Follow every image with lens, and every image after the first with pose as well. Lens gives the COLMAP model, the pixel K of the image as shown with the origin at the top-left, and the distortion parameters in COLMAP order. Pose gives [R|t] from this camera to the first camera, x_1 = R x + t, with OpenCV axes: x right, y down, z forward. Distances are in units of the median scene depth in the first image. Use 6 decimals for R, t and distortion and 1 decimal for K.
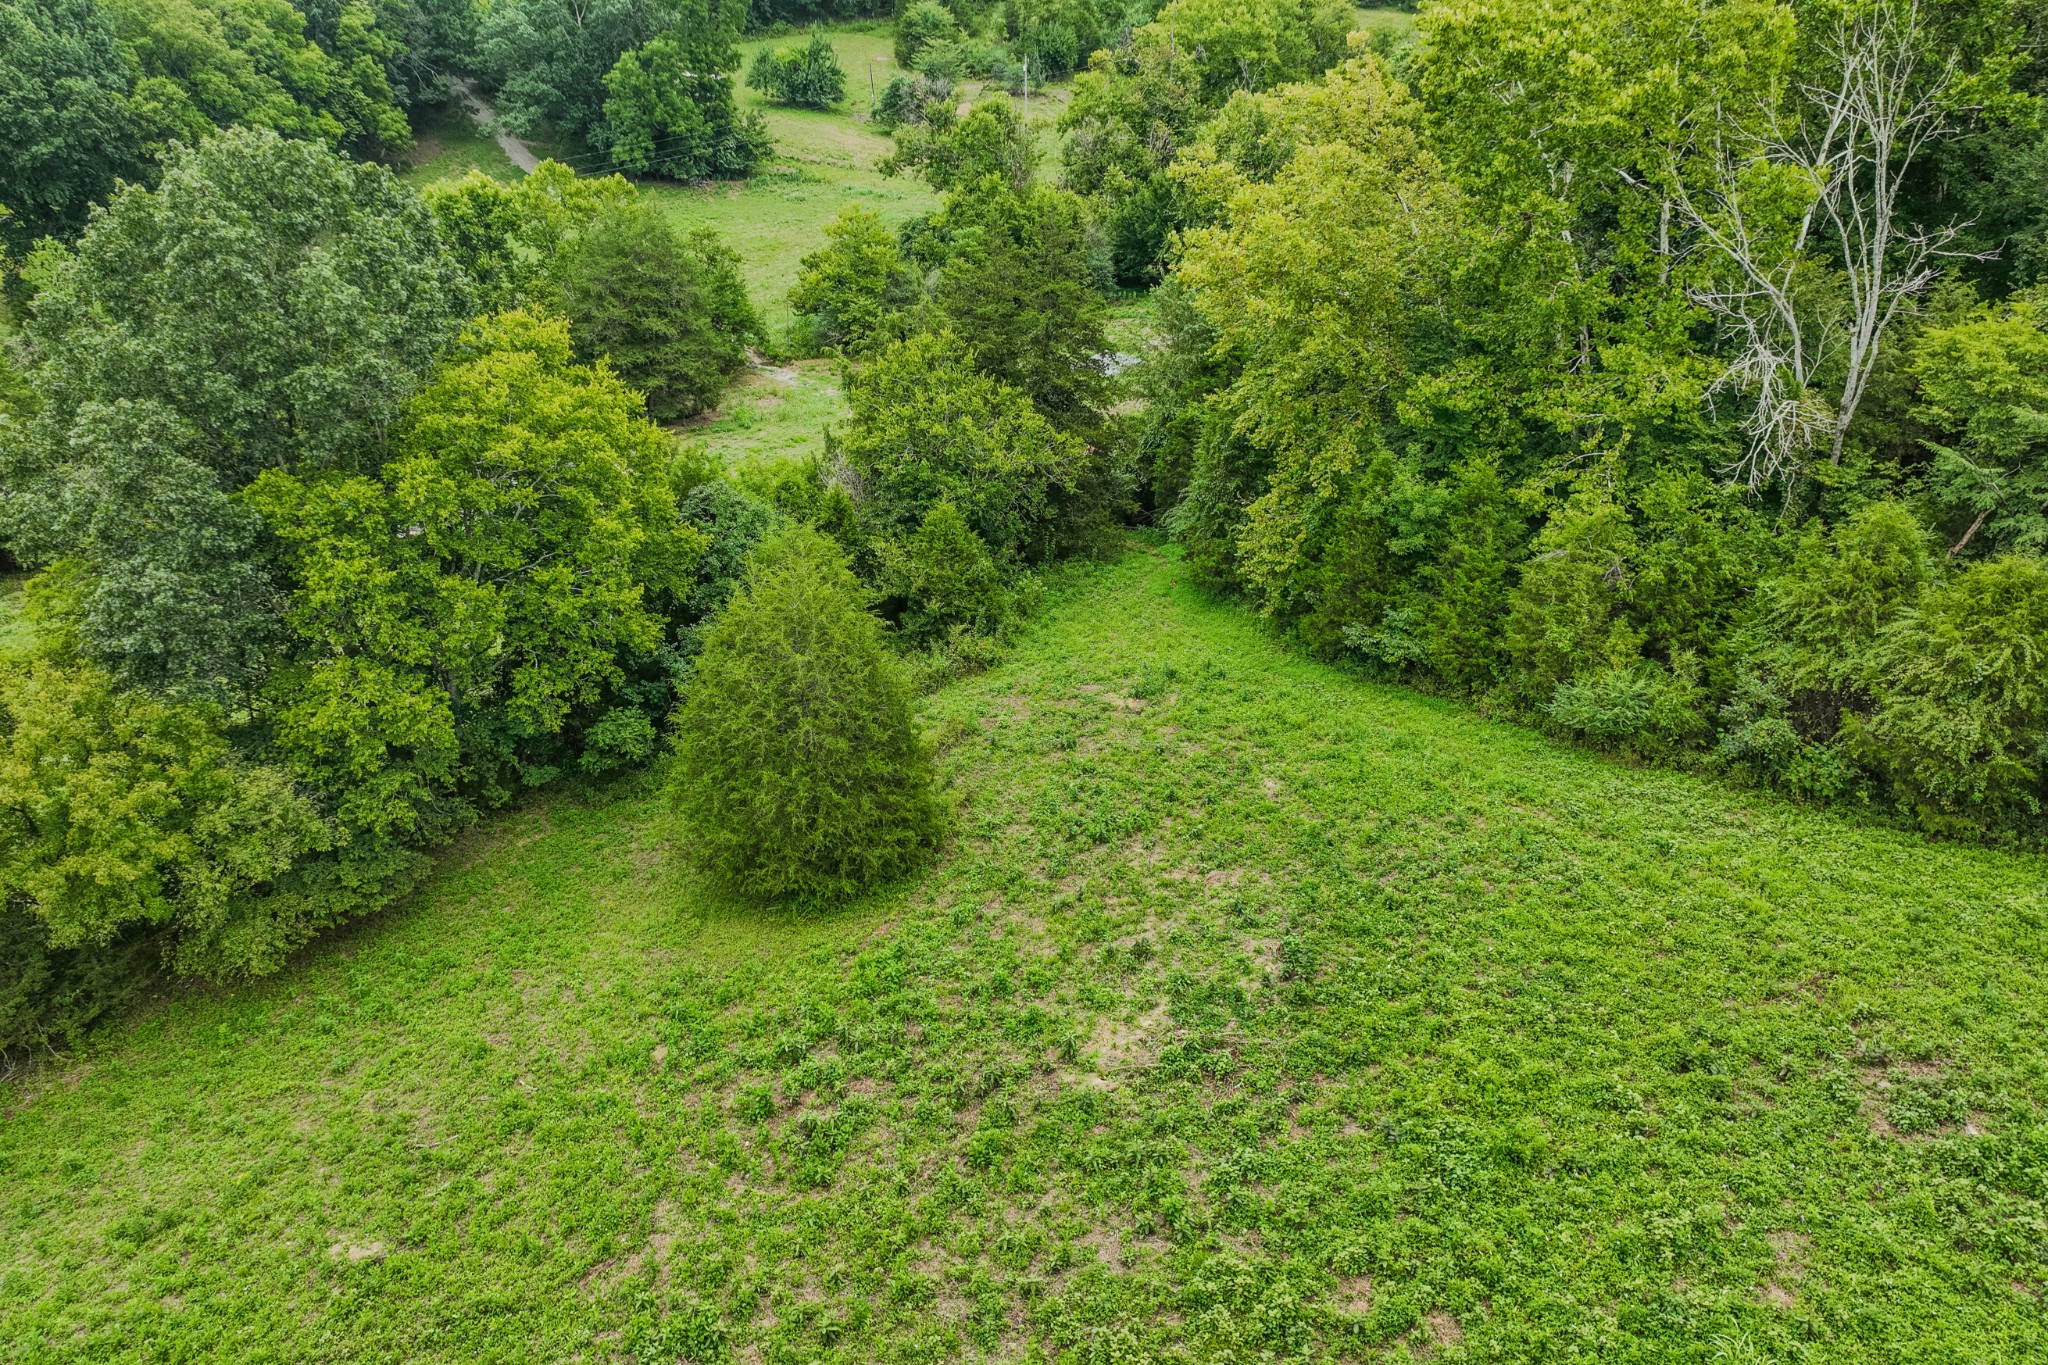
lens RADIAL K [[1450.4, 0, 1024.0], [0, 1450.4, 682.5], [0, 0, 1]] dist [-0.001026, 0.018038]
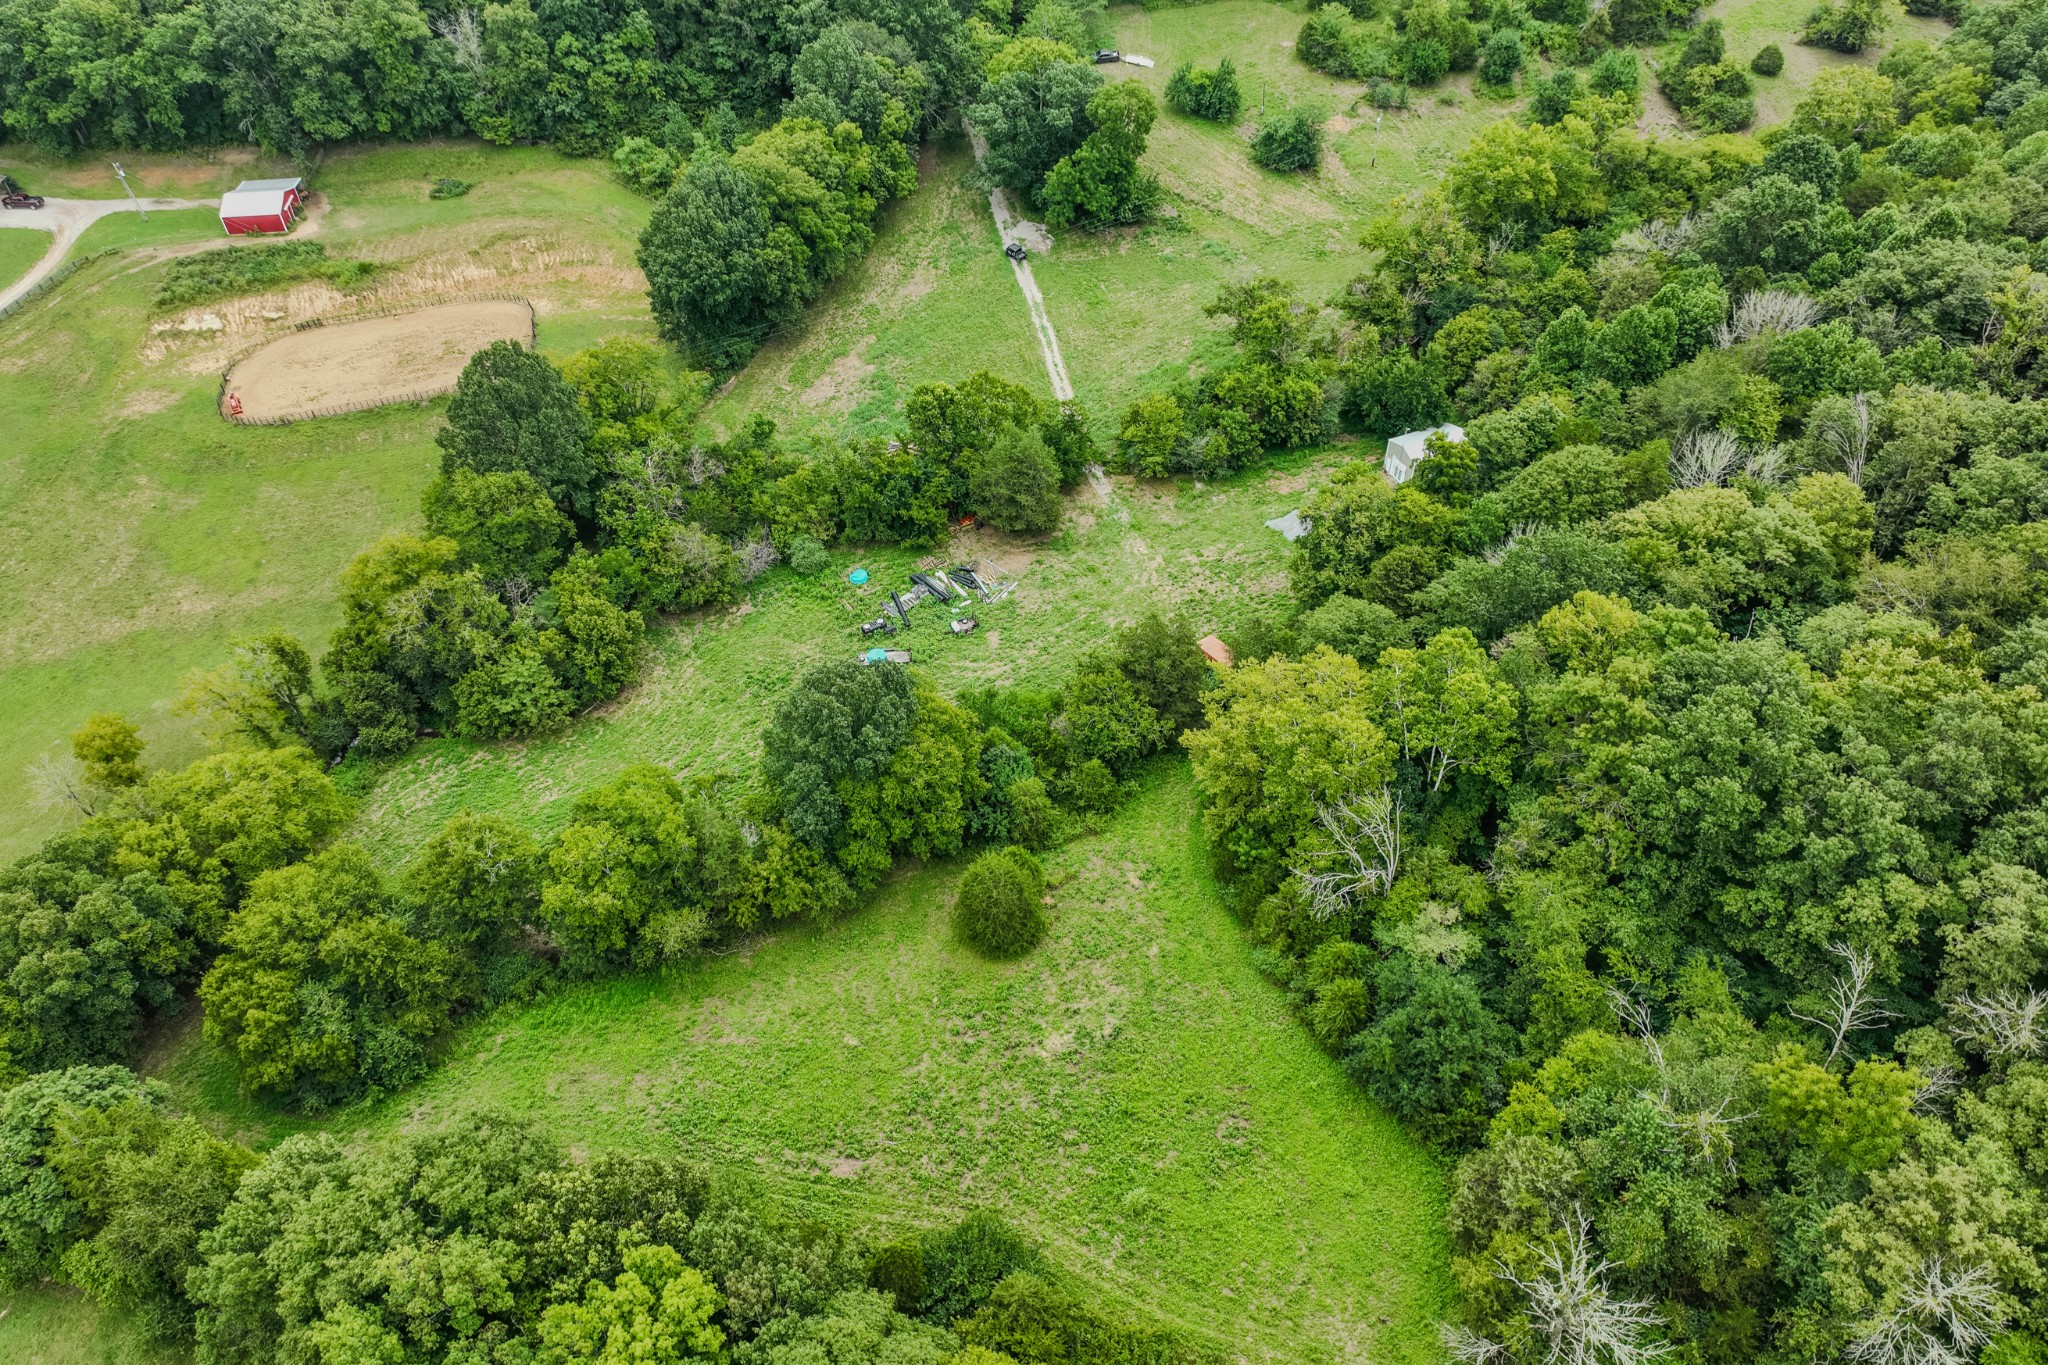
lens RADIAL K [[1450.4, 0, 1024.0], [0, 1450.4, 682.5], [0, 0, 1]] dist [-0.001026, 0.018038]
pose [[0.946477, 0.221504, -0.234769, 0.510382], [-0.148669, 0.944782, 0.292037, -1.296104], [0.286493, -0.241503, 0.927145, -1.684492]]
